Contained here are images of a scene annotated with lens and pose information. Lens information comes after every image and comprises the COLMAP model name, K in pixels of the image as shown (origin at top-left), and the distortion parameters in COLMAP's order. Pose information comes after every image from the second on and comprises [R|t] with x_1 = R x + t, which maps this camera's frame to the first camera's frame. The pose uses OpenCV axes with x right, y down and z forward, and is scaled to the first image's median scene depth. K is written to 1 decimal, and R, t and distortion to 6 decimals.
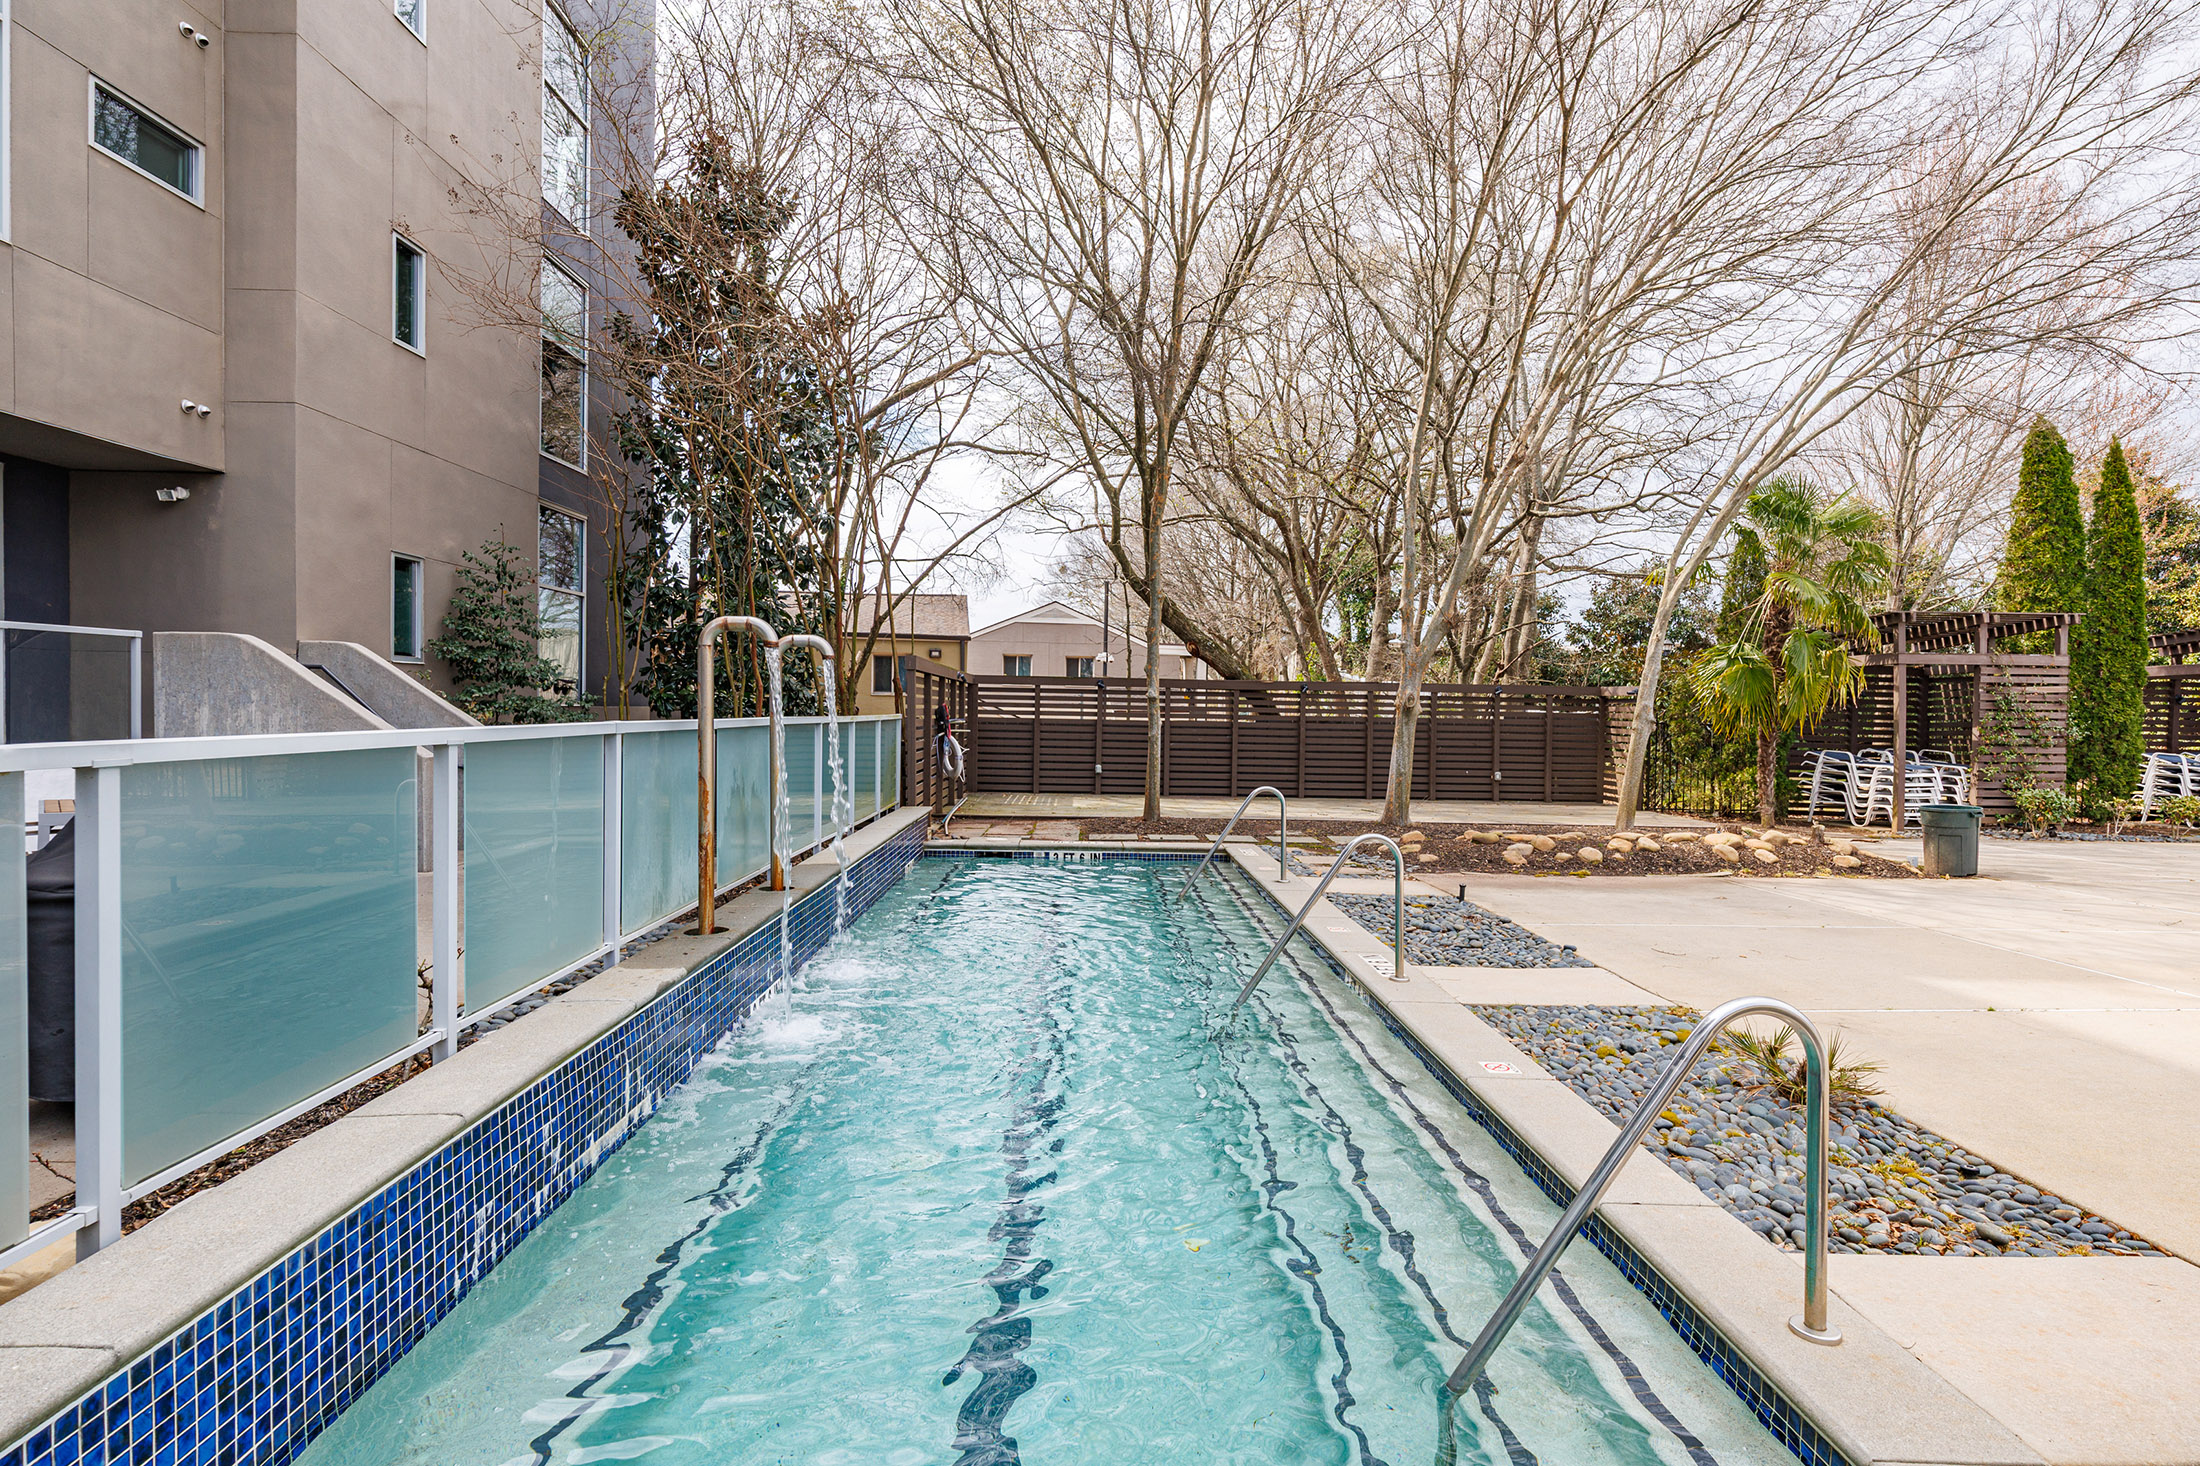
lens RADIAL K [[1116.4, 0, 1101.8], [0, 1116.4, 731.2], [0, 0, 1]] dist [0.000111, 0.000694]
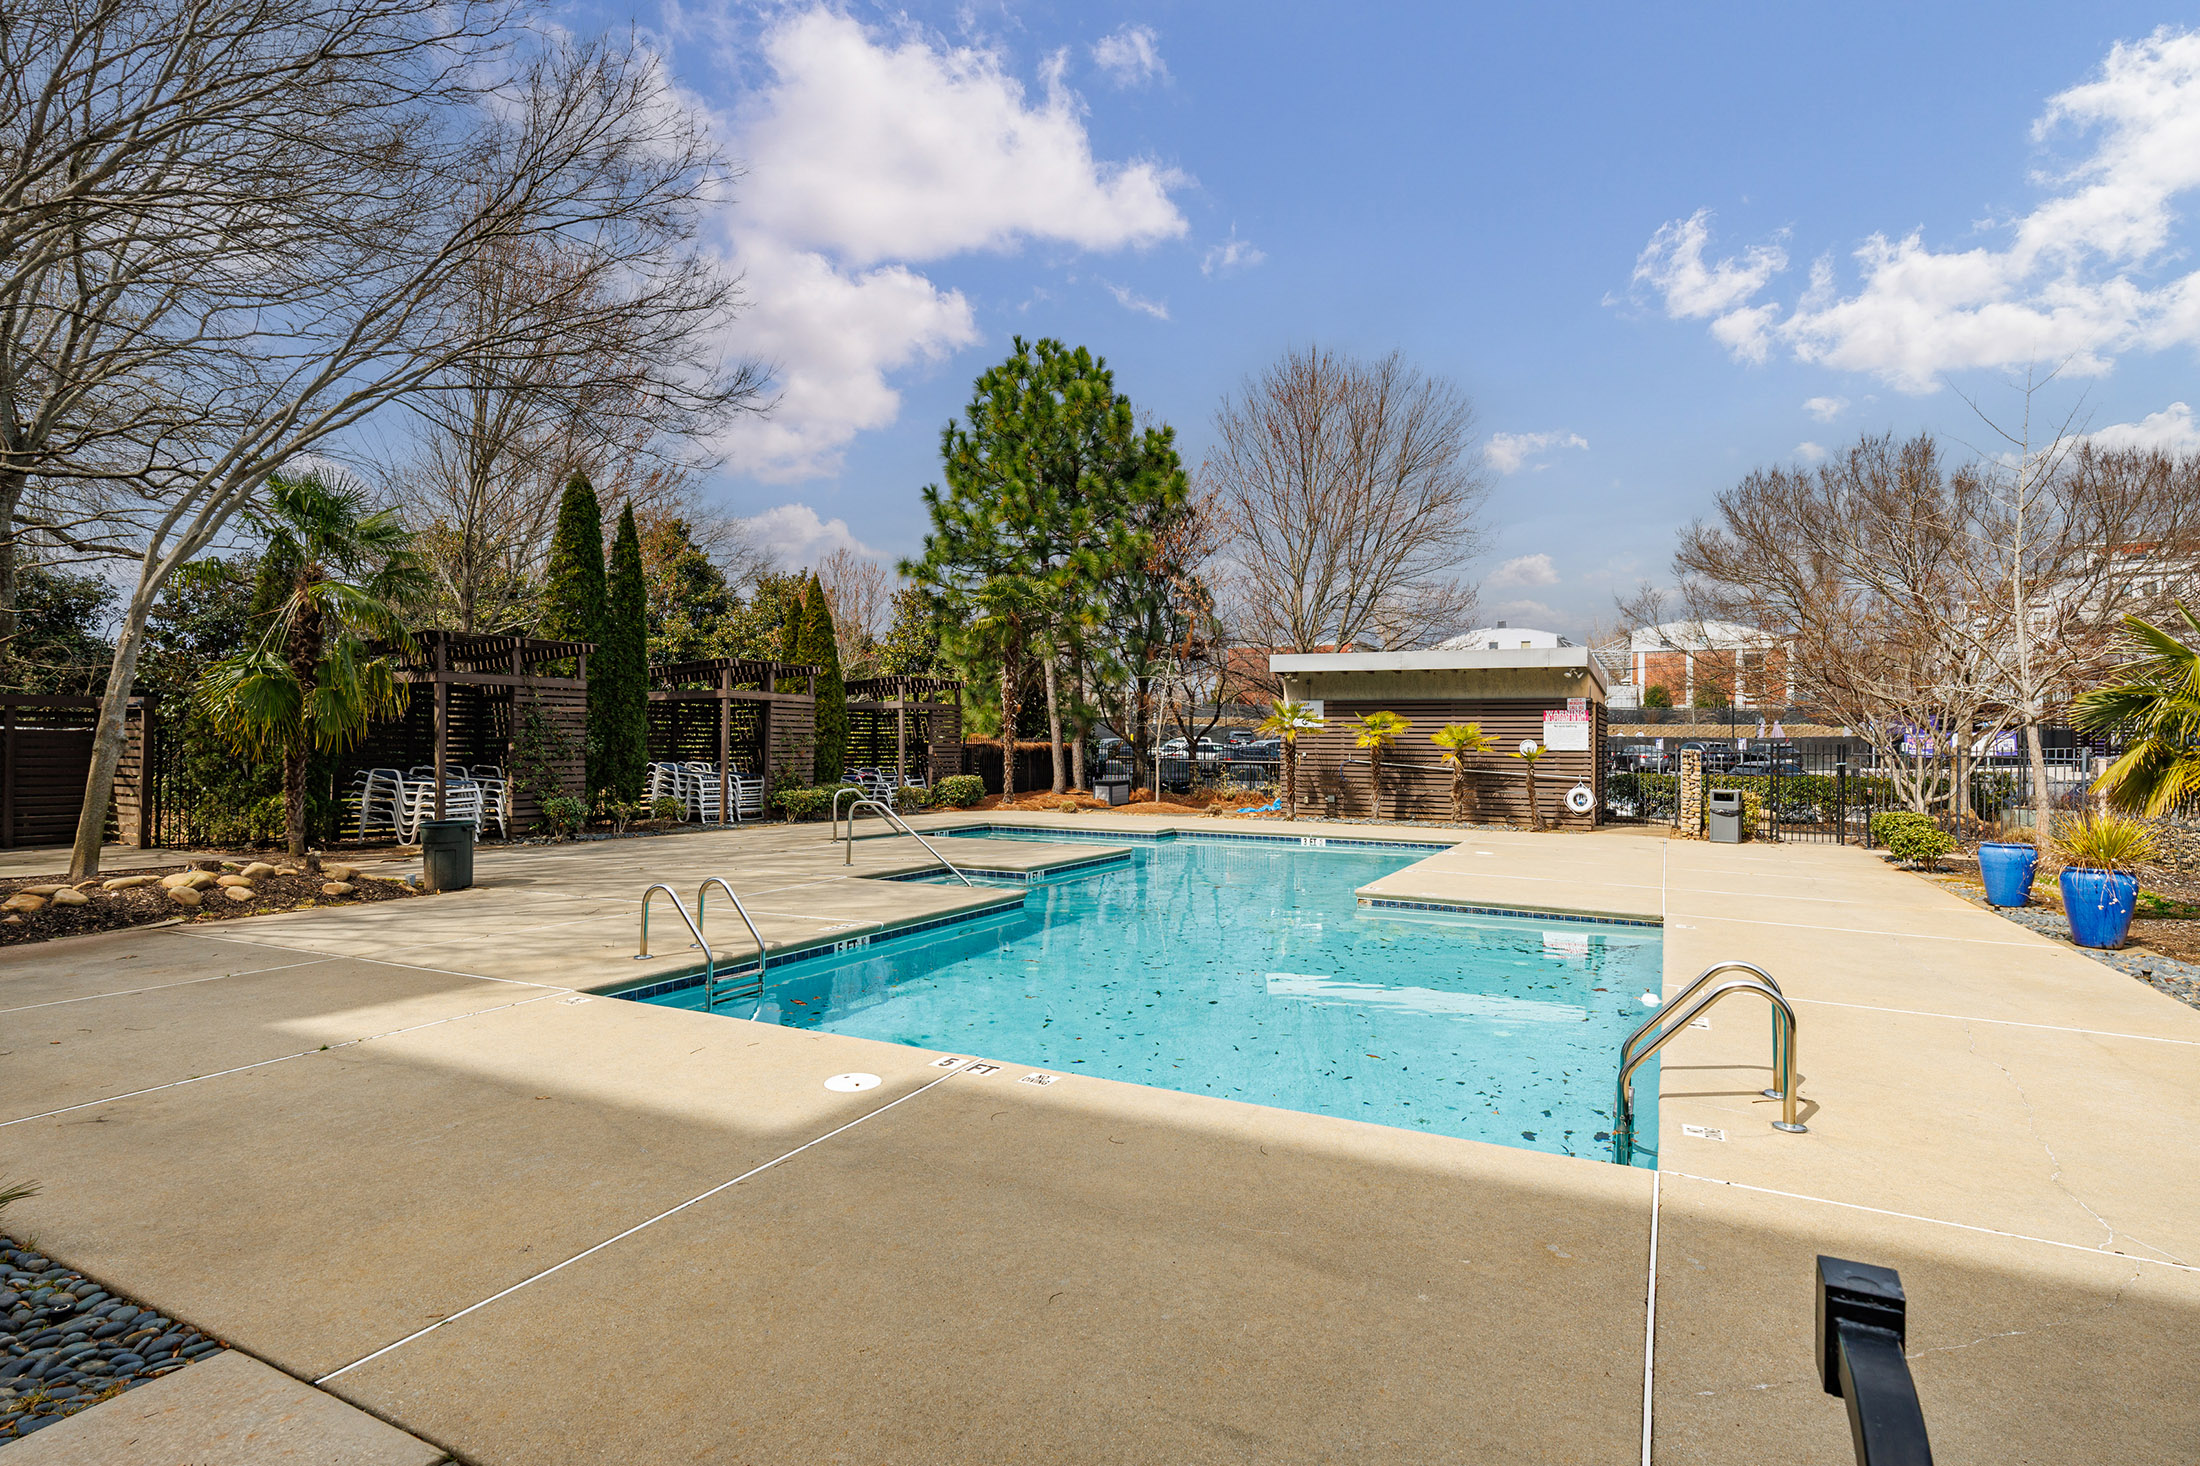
lens RADIAL K [[1116.4, 0, 1092.9], [0, 1116.4, 728.1], [0, 0, 1]] dist [0.000111, 0.000694]
pose [[0.476034, 0.001540, 0.879425, 0.103995], [0.014497, 0.999849, -0.009598, 0.000341], [-0.879307, 0.017318, 0.475940, -0.004042]]
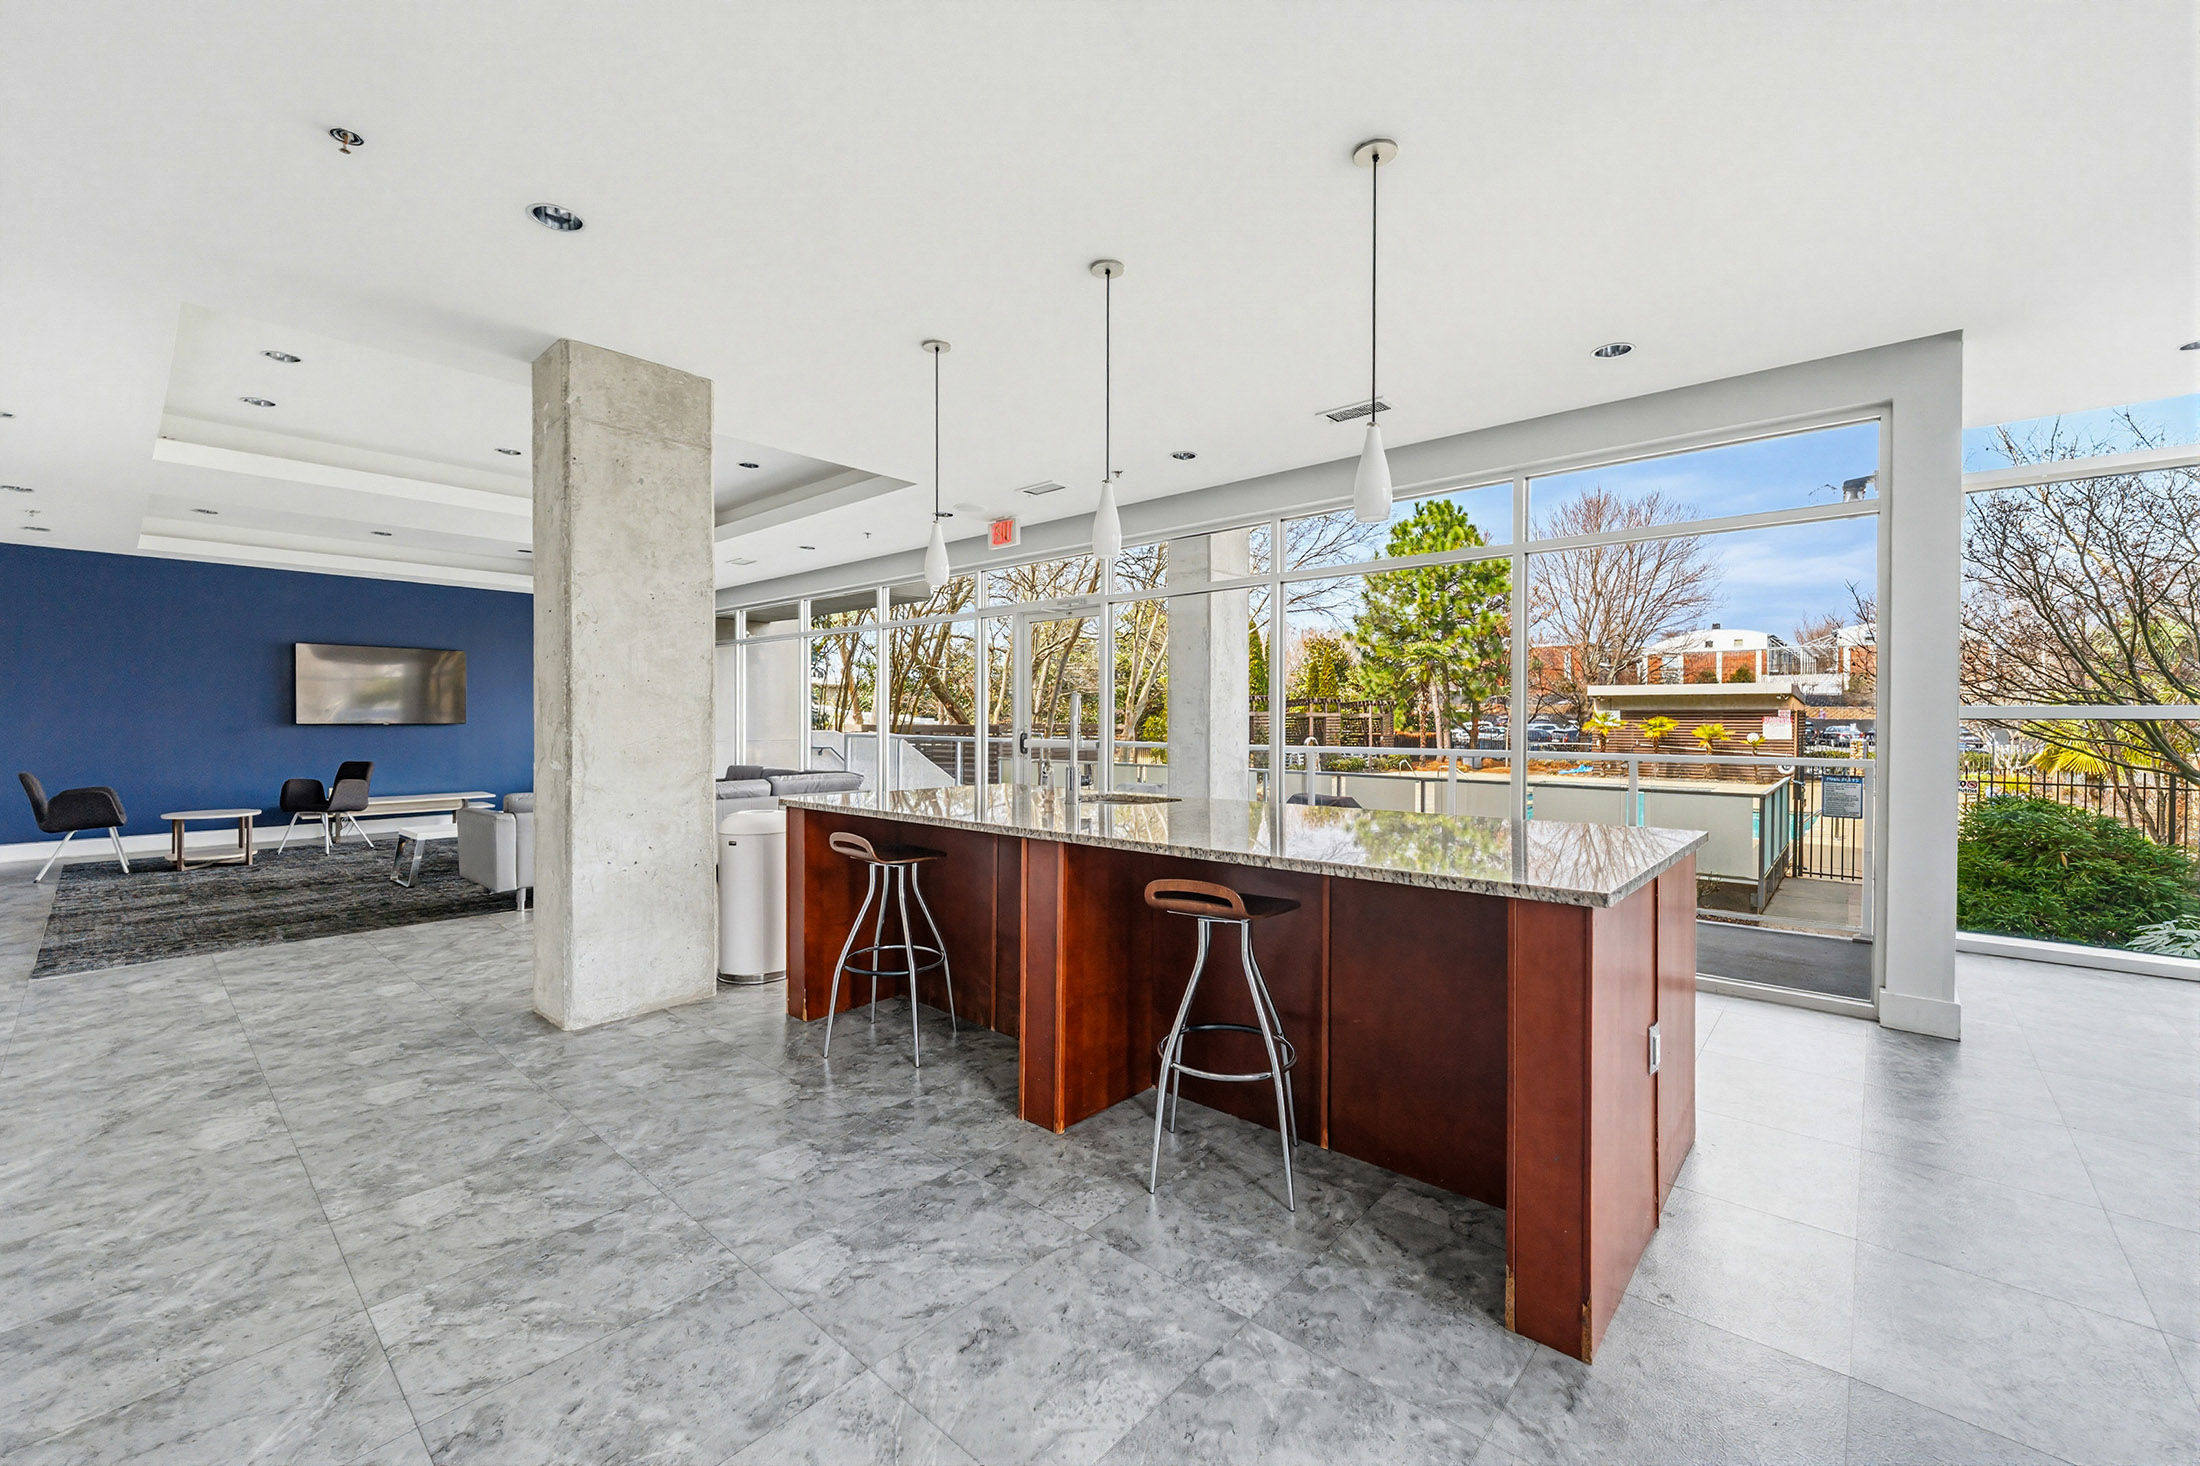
lens RADIAL K [[859.1, 0, 1109.4], [0, 859.1, 736.3], [0, 0, 1]] dist [0.008588, -0.001307]
pose [[0.683030, -0.030279, 0.729762, -0.951190], [0.025083, 0.999523, 0.017995, -0.060709], [-0.729959, 0.006013, 0.683464, -0.101486]]
